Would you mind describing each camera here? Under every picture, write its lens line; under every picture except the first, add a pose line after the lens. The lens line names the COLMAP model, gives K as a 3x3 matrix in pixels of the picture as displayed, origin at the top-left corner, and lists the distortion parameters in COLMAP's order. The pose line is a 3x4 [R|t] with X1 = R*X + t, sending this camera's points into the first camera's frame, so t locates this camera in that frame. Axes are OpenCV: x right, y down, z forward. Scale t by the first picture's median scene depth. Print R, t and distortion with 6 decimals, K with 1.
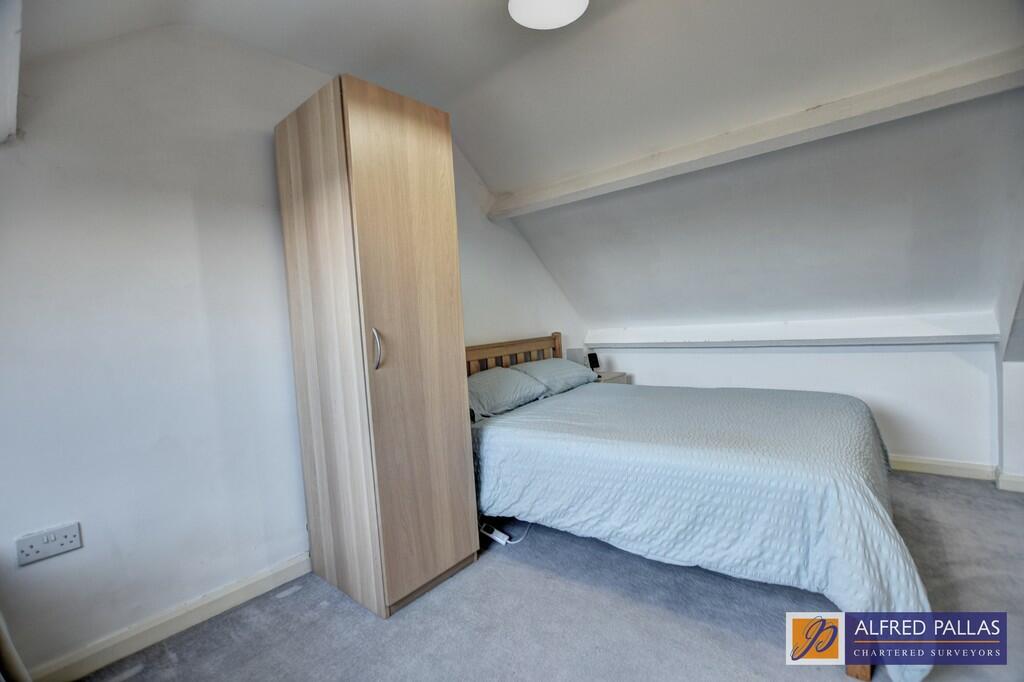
lens RADIAL K [[458.7, 0, 507.5], [0, 458.7, 339.9], [0, 0, 1]] dist [-0.018463, 0.000825]
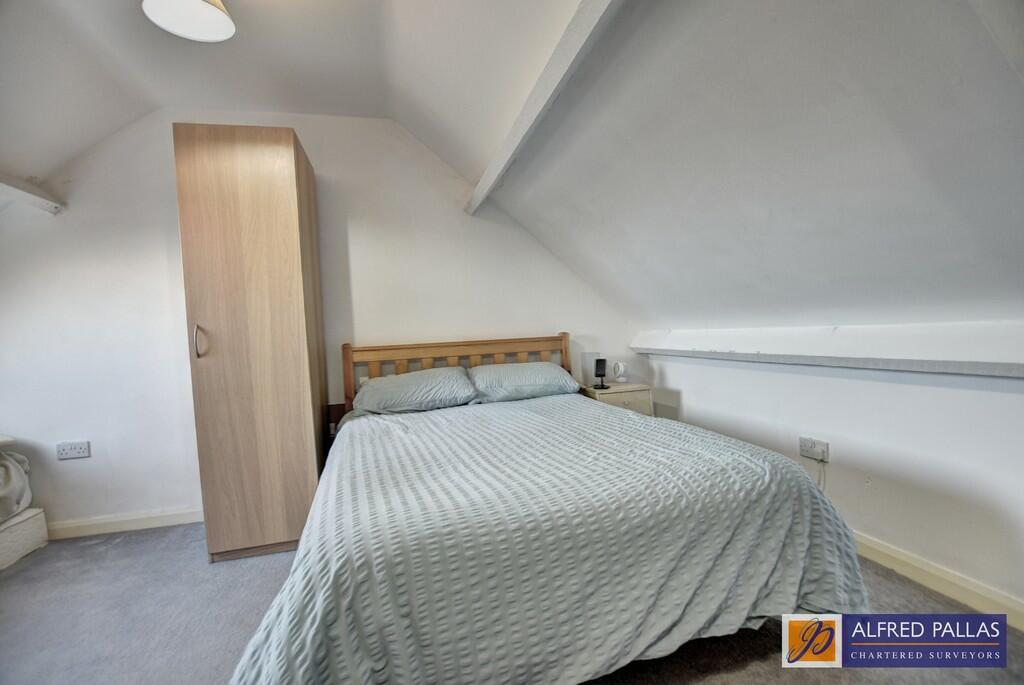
lens RADIAL K [[458.7, 0, 511.0], [0, 458.7, 345.4], [0, 0, 1]] dist [-0.018463, 0.000825]
pose [[0.828902, 0.045904, -0.557507, 0.654053], [-0.032703, 0.998899, 0.033624, -0.023226], [0.558437, -0.009639, 0.829491, 0.278036]]
